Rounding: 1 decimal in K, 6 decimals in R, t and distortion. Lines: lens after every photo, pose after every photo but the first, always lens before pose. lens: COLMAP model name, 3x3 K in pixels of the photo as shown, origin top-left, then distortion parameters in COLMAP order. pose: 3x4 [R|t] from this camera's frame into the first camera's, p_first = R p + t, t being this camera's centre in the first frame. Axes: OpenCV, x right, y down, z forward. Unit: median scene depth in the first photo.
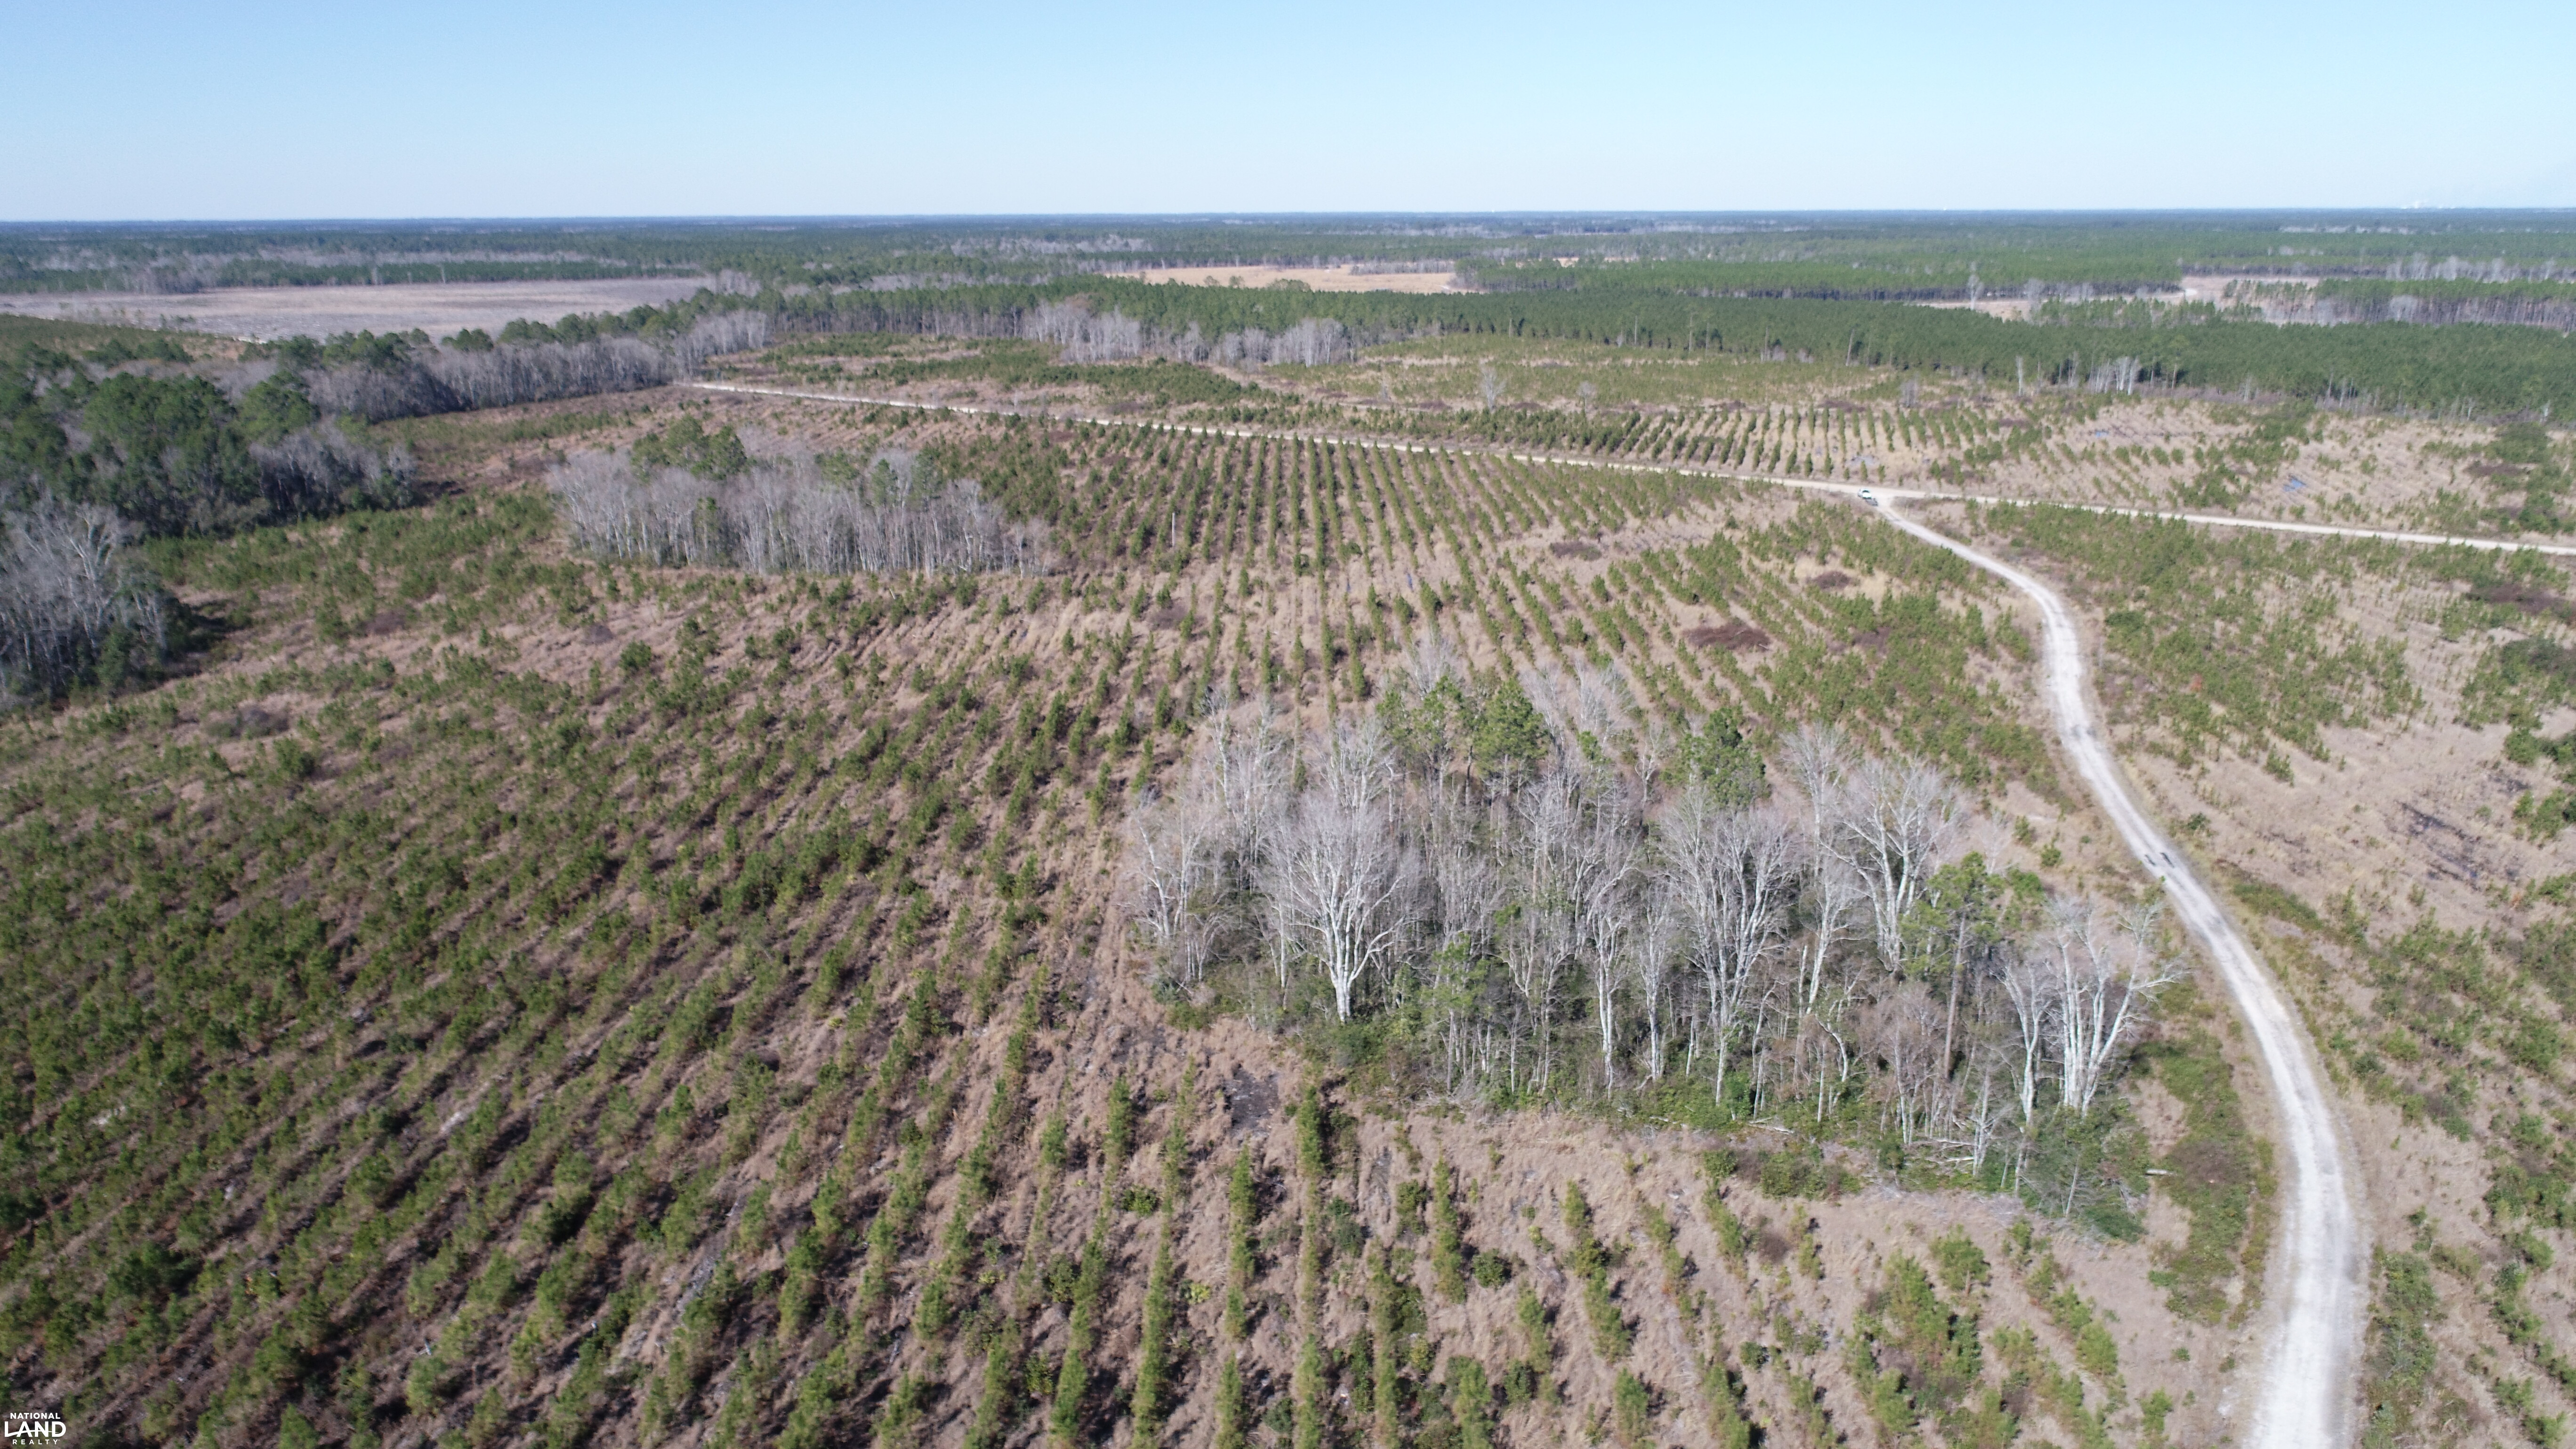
lens RADIAL K [[1728.8, 0, 1284.1], [0, 1728.8, 724.5], [0, 0, 1]] dist [-0.001635, -0.000117]
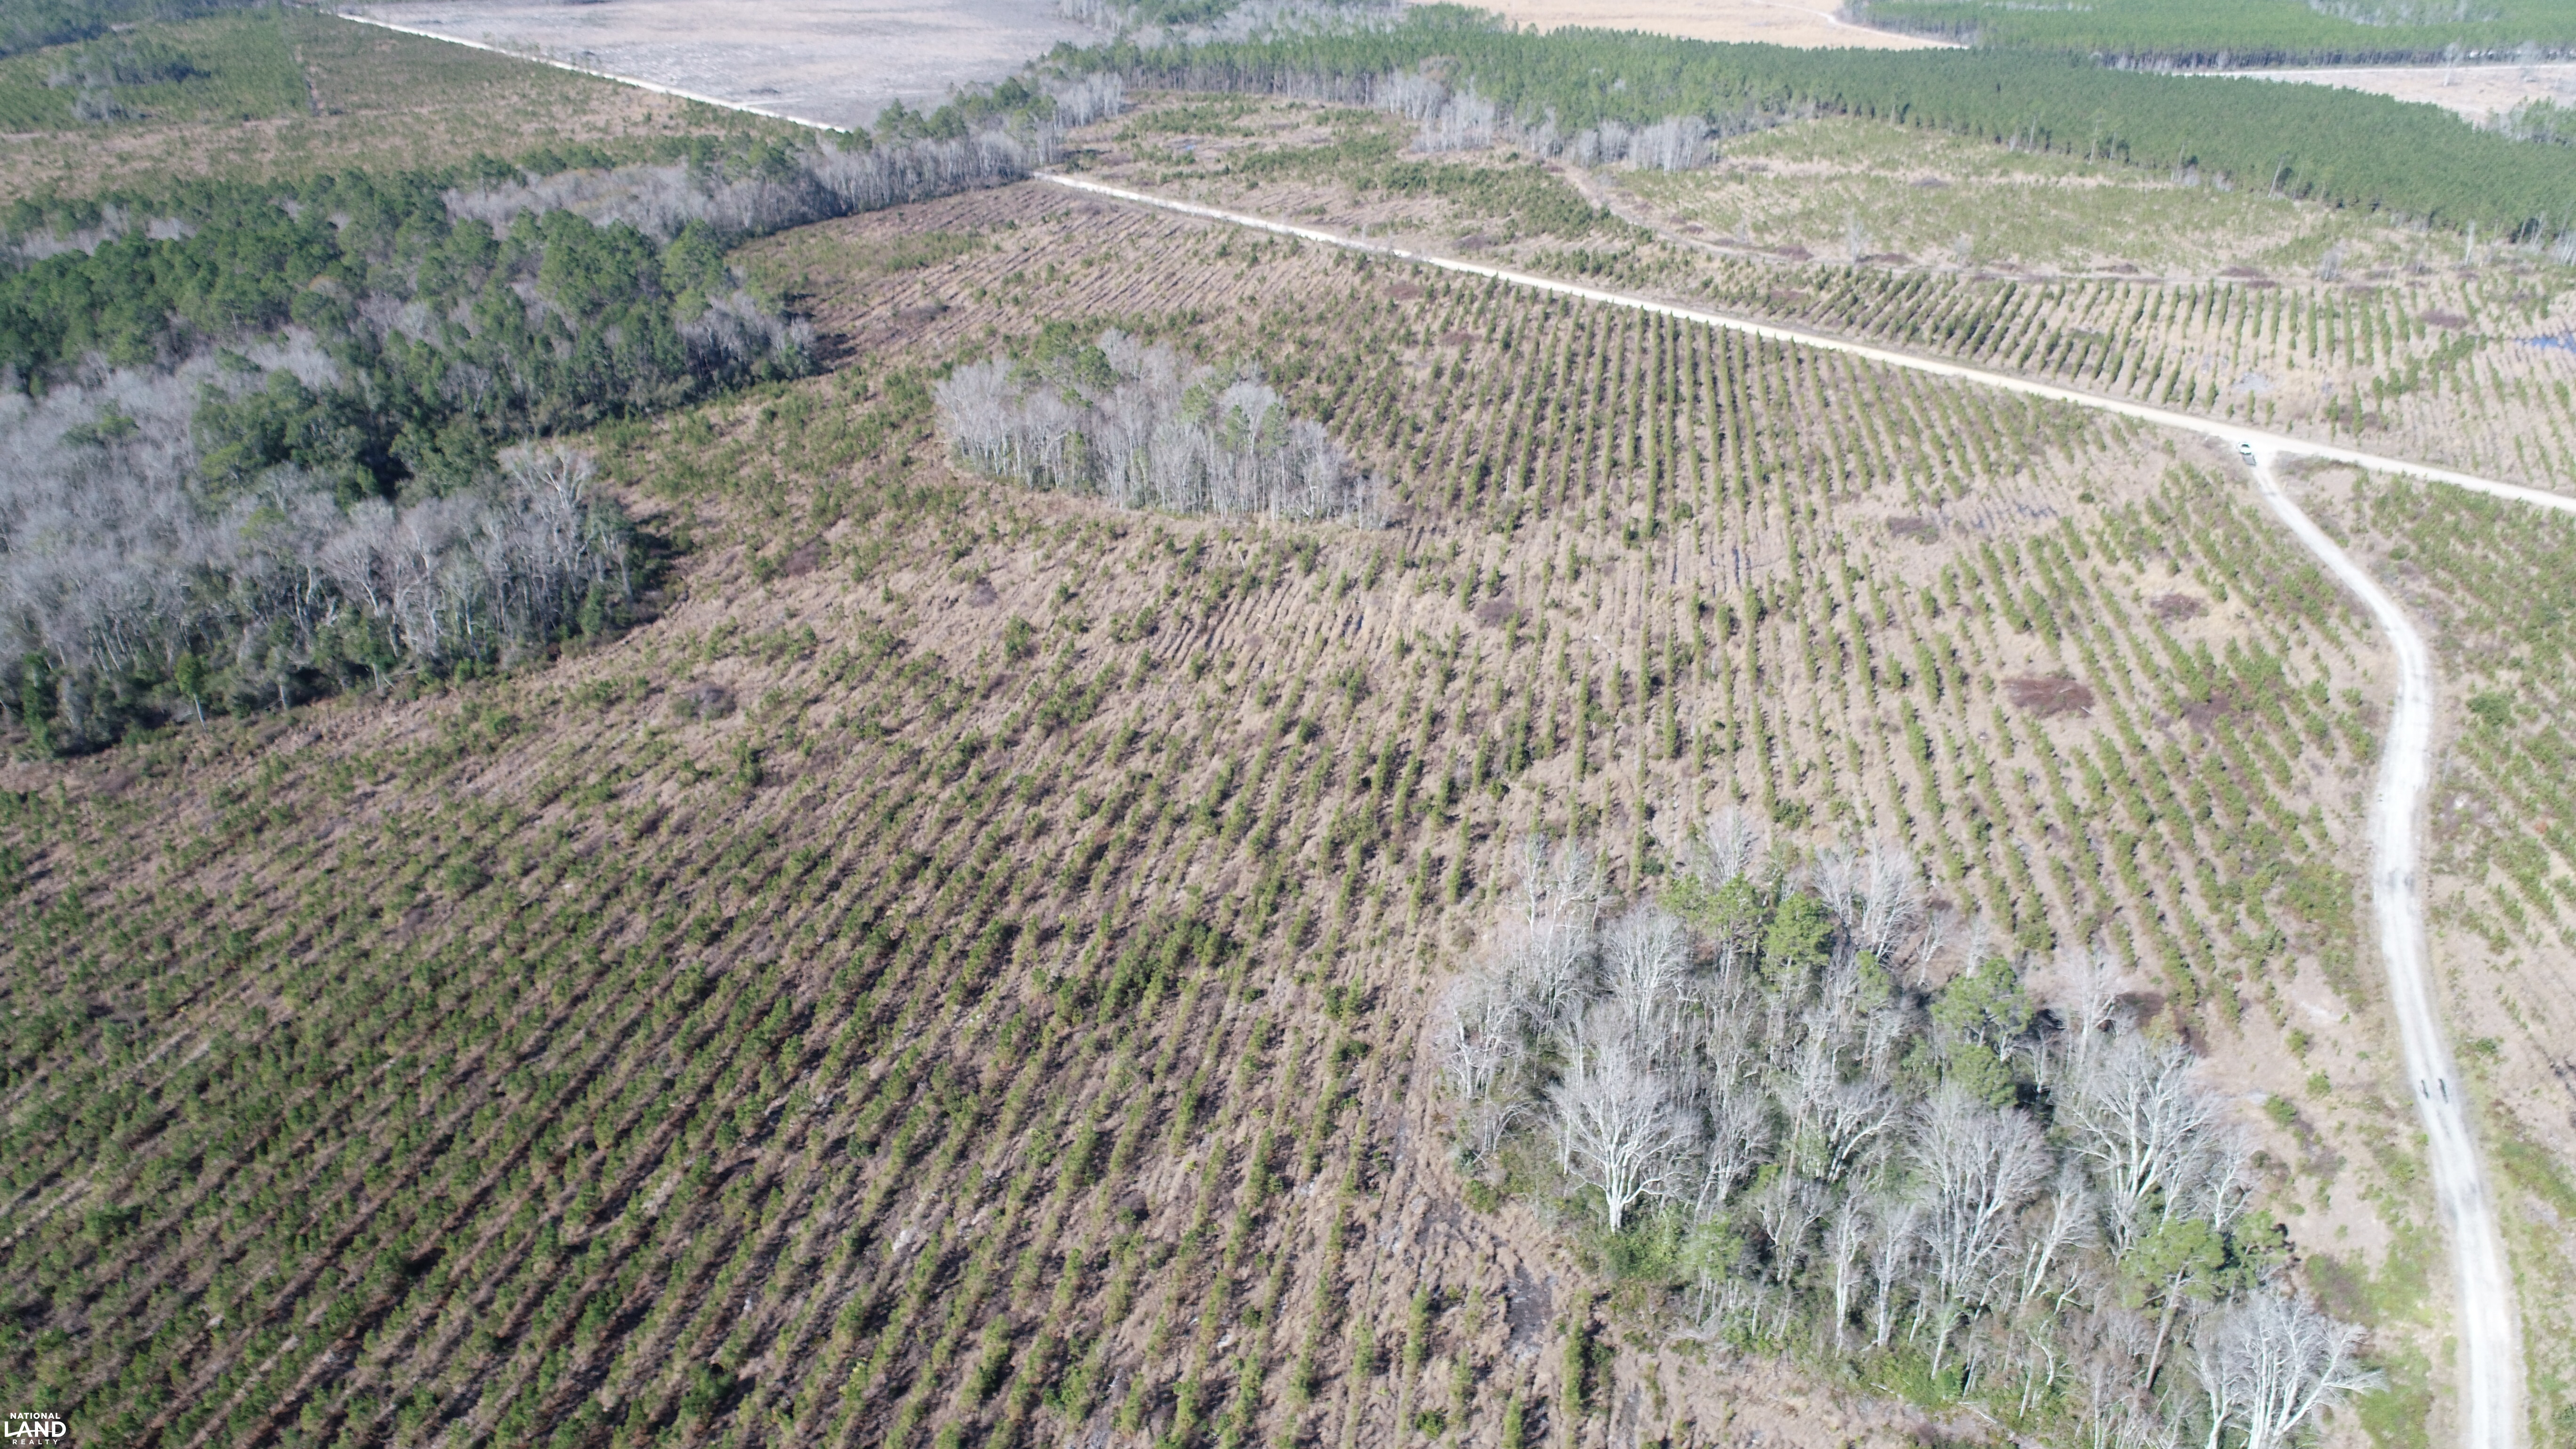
lens RADIAL K [[1728.8, 0, 1284.1], [0, 1728.8, 724.5], [0, 0, 1]] dist [-0.001635, -0.000117]
pose [[0.981244, 0.089263, -0.170859, -0.008408], [-0.057414, 0.981433, 0.183010, -0.198378], [0.184022, -0.169768, 0.968150, -0.062523]]
